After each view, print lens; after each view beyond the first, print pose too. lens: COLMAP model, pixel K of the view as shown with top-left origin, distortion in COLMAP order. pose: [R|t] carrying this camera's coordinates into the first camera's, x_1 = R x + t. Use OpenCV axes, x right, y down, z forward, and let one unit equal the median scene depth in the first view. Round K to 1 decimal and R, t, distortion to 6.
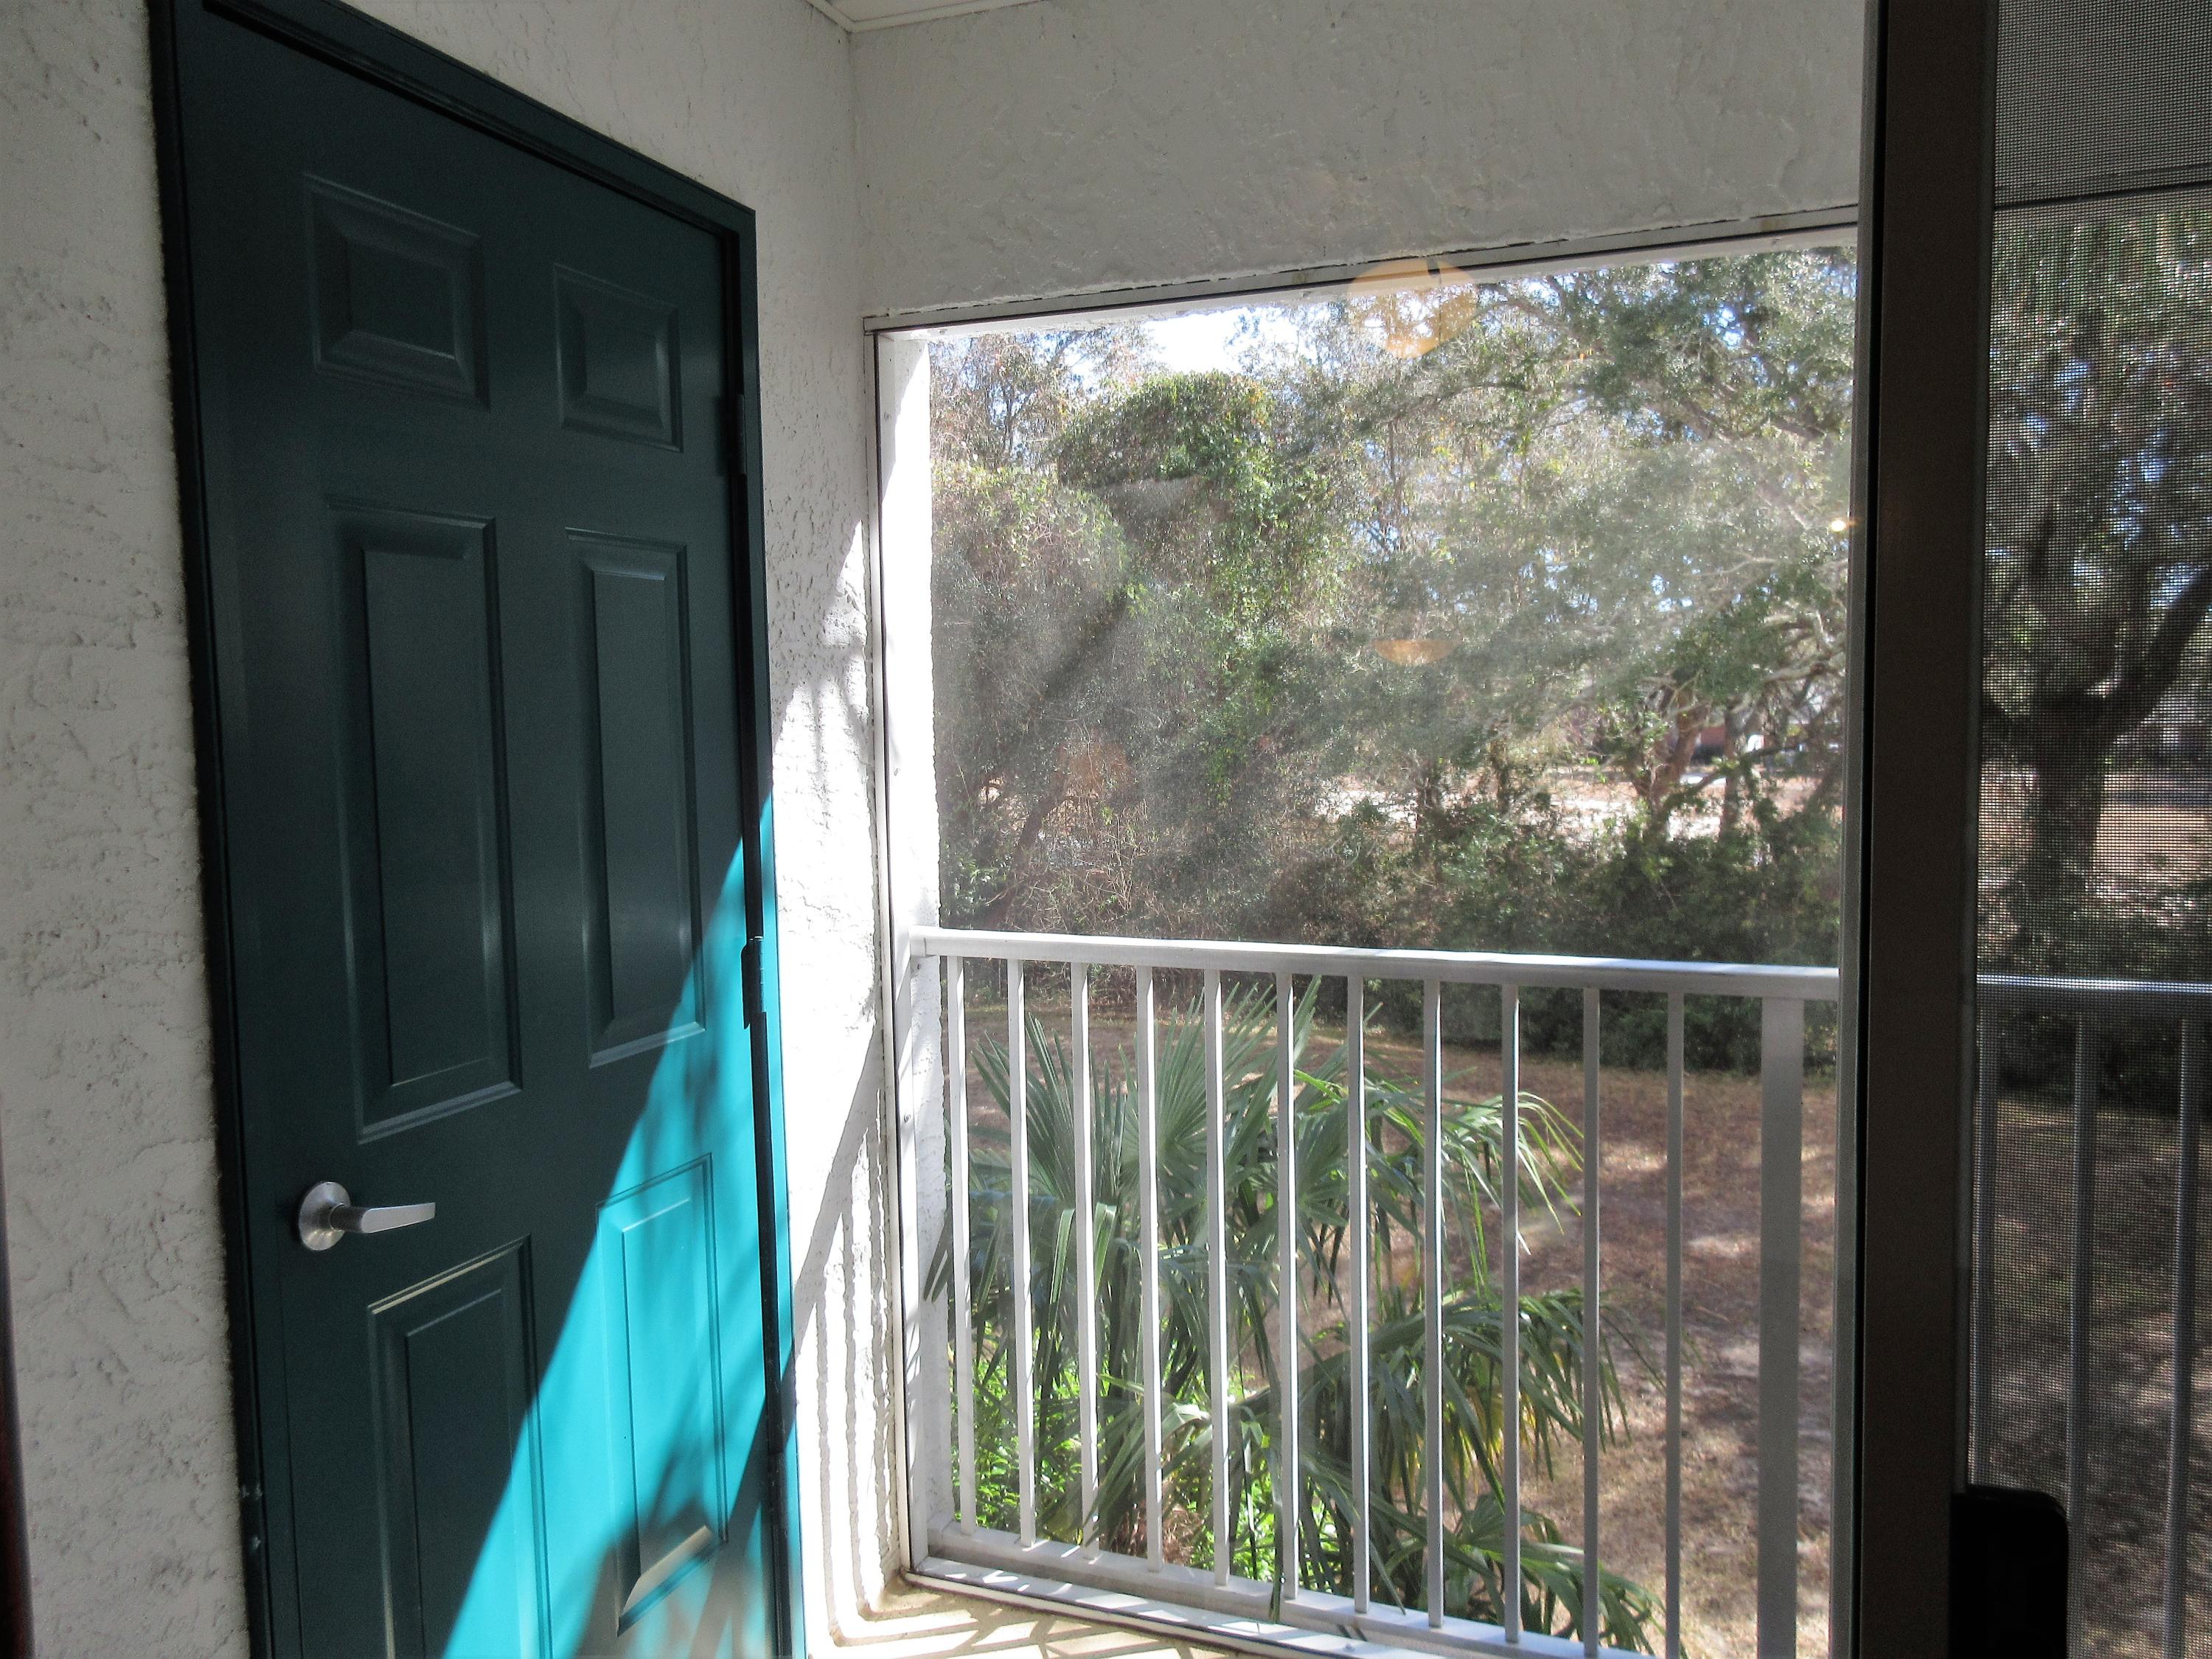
lens RADIAL K [[1649.2, 0, 1103.1], [0, 1649.2, 829.4], [0, 0, 1]] dist [0.001032, 0.000433]
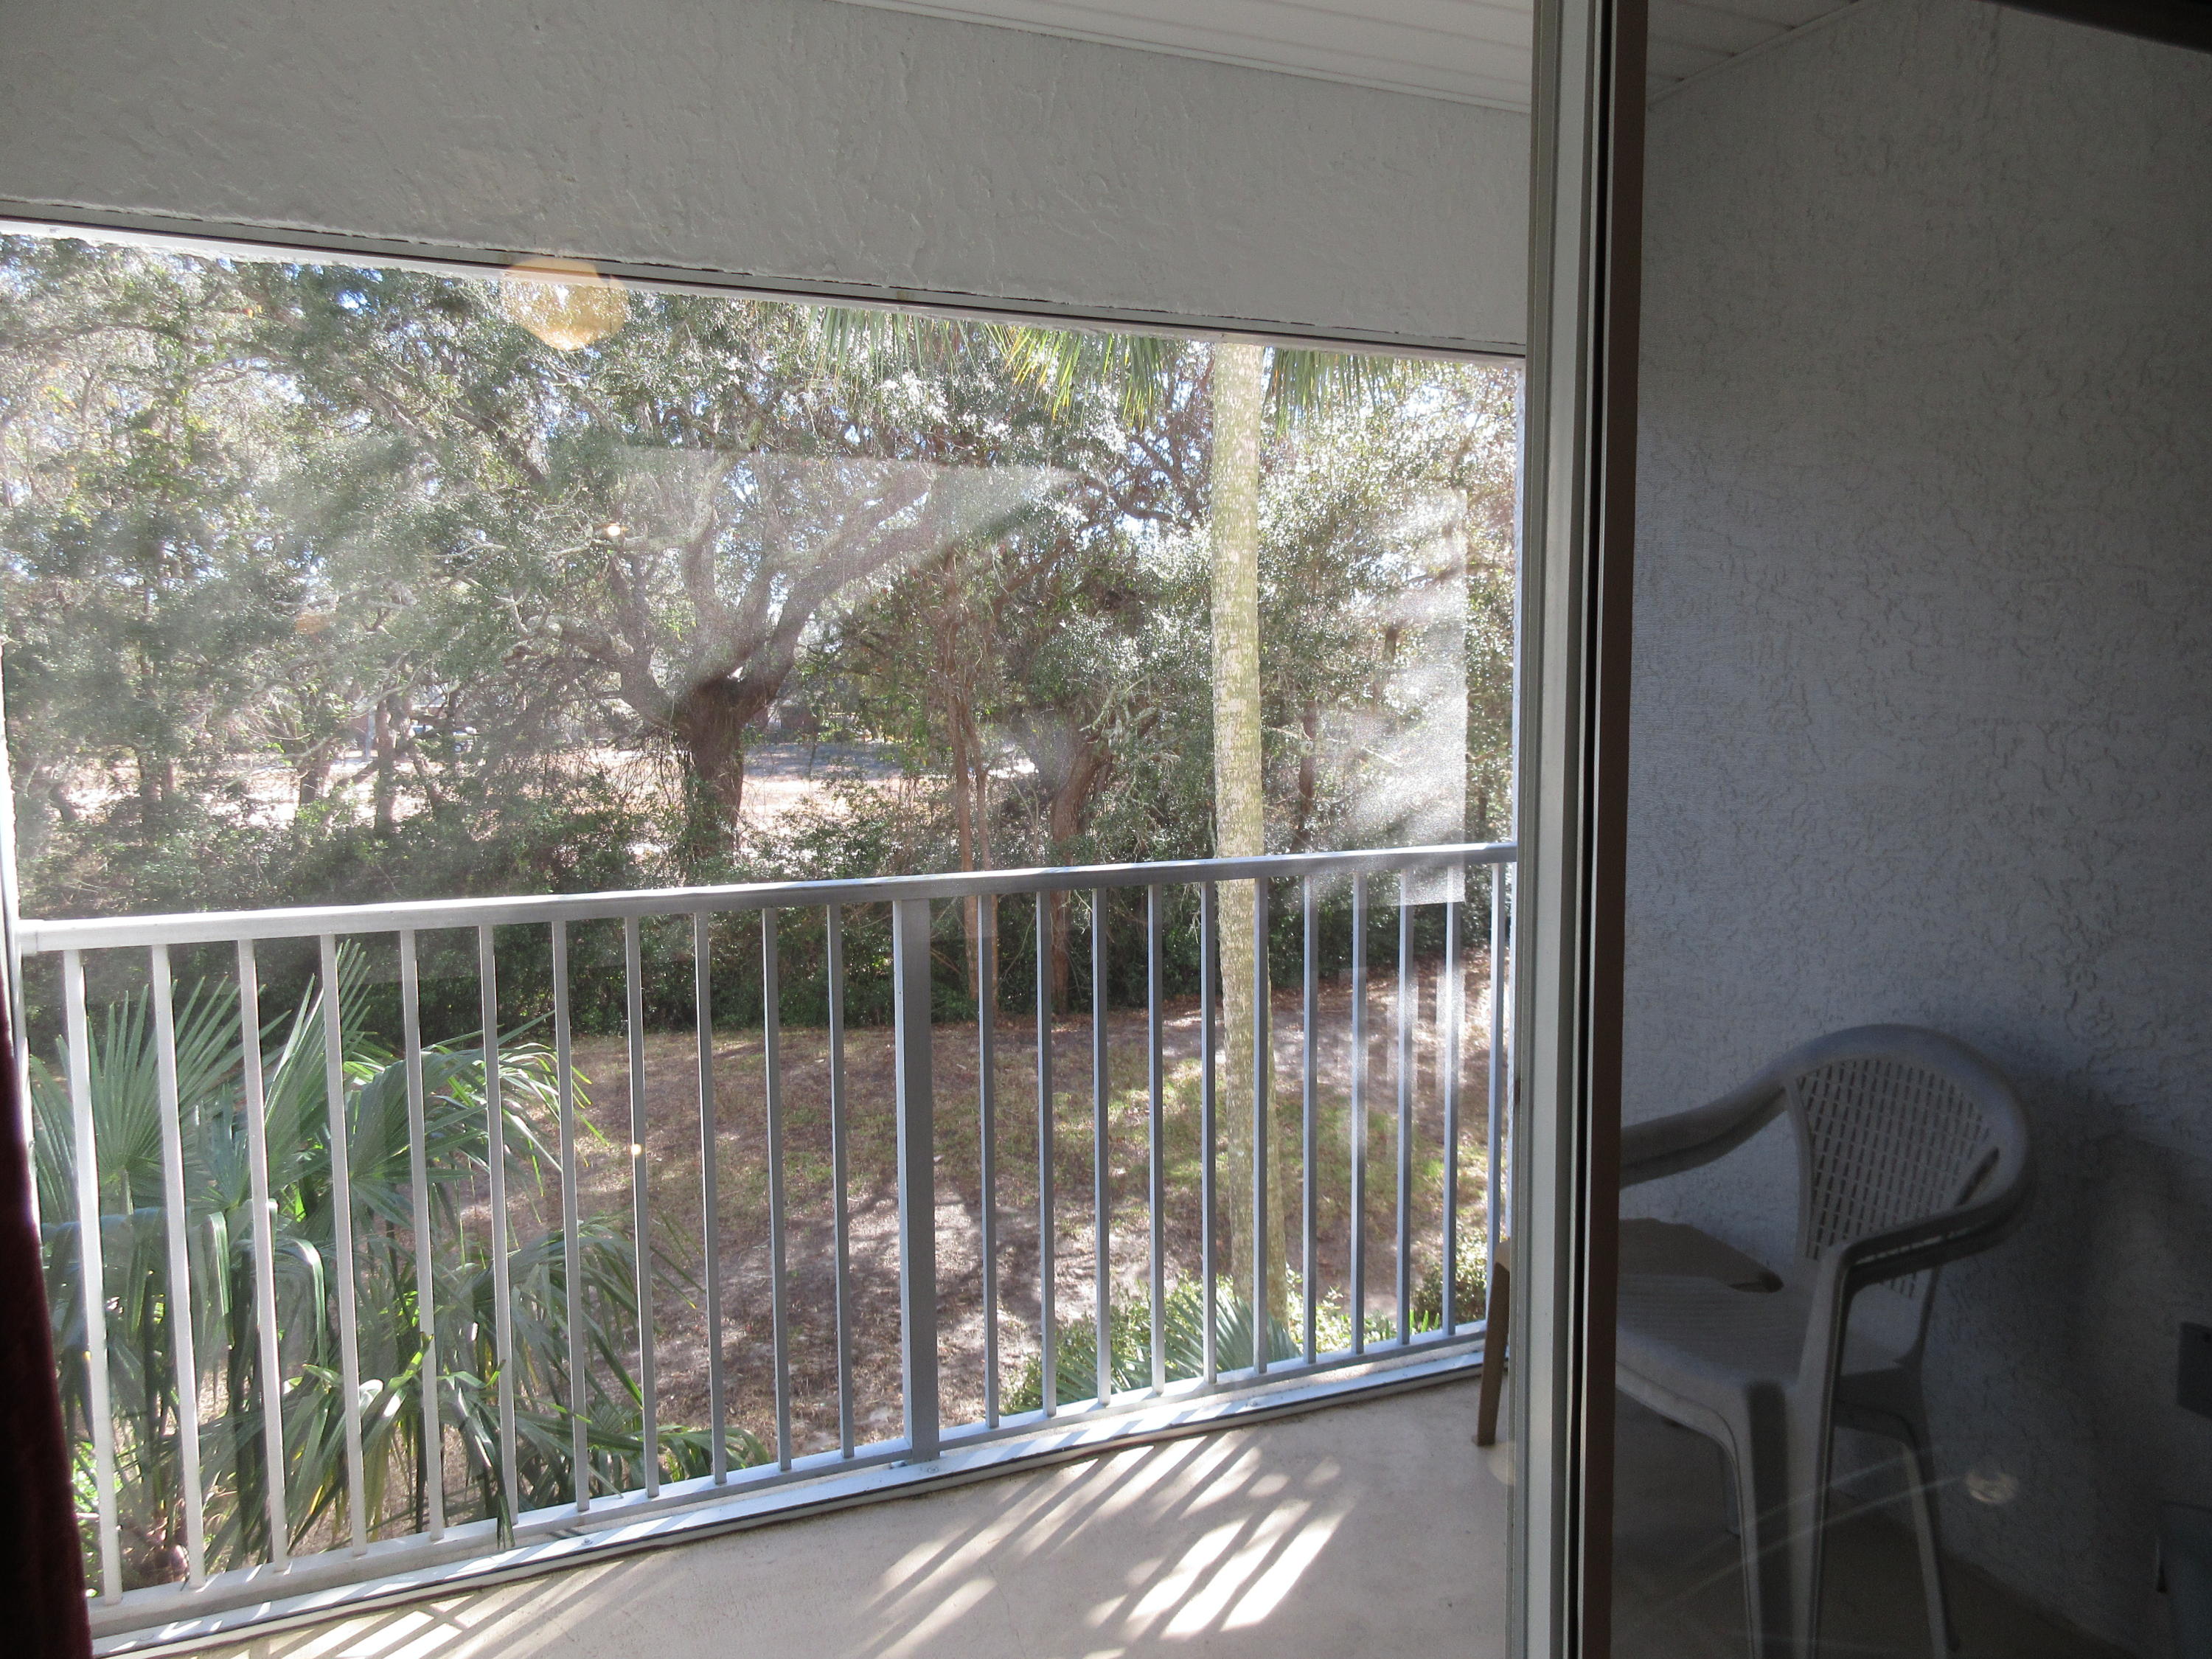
lens RADIAL K [[1649.2, 0, 1111.7], [0, 1649.2, 831.3], [0, 0, 1]] dist [0.001032, 0.000433]
pose [[0.692886, -0.056158, 0.718857, -0.337692], [0.048872, 0.998327, 0.030884, 0.014454], [-0.719389, 0.013733, 0.694471, -0.002168]]
